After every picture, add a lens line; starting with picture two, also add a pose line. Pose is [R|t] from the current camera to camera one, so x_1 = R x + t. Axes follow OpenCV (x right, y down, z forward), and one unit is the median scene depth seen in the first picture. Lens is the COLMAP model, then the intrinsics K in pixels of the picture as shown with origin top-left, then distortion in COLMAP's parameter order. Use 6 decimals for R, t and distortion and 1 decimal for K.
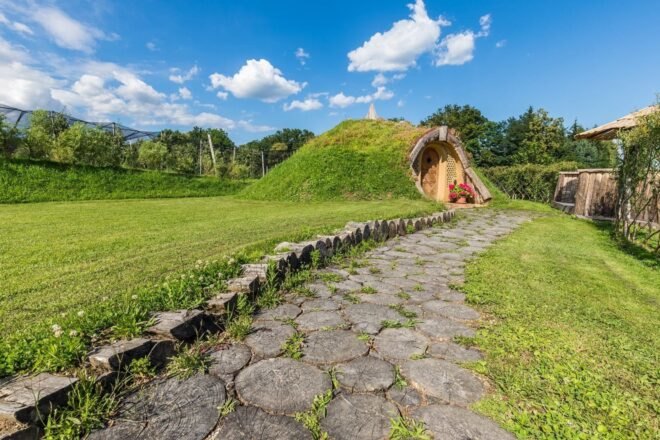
lens RADIAL K [[308.2, 0, 325.6], [0, 308.2, 217.3], [0, 0, 1]] dist [0.000114, -0.000237]
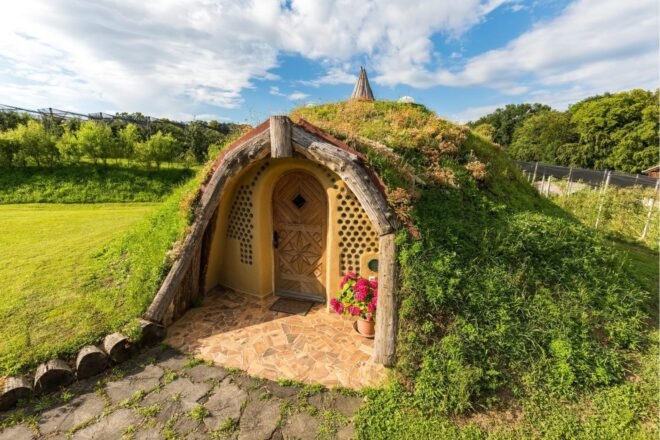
lens RADIAL K [[297.7, 0, 325.9], [0, 297.7, 221.7], [0, 0, 1]] dist [0.001596, 0.000085]
pose [[0.758690, 0.139971, -0.636237, 0.601120], [-0.091878, 0.989873, 0.108210, -0.199753], [0.644940, -0.023641, 0.763867, 0.709119]]
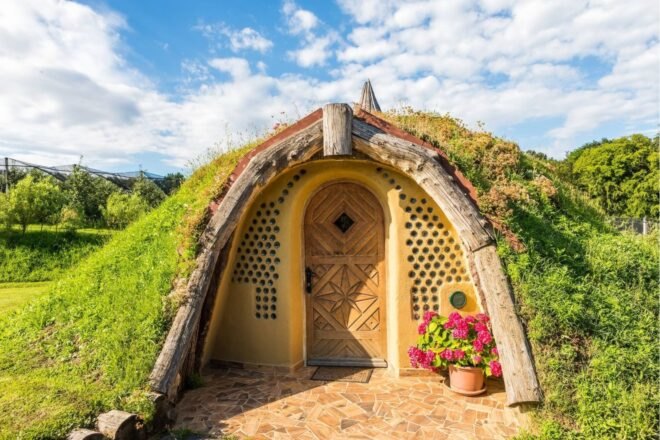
lens RADIAL K [[448.1, 0, 330.0], [0, 448.1, 220.0], [0, 0, 1]] dist [-0.030775, 0.003105]
pose [[0.857071, -0.022488, -0.514707, 0.533989], [-0.049946, 0.990714, -0.126453, -0.129993], [0.512771, 0.134087, 0.847990, 0.616004]]
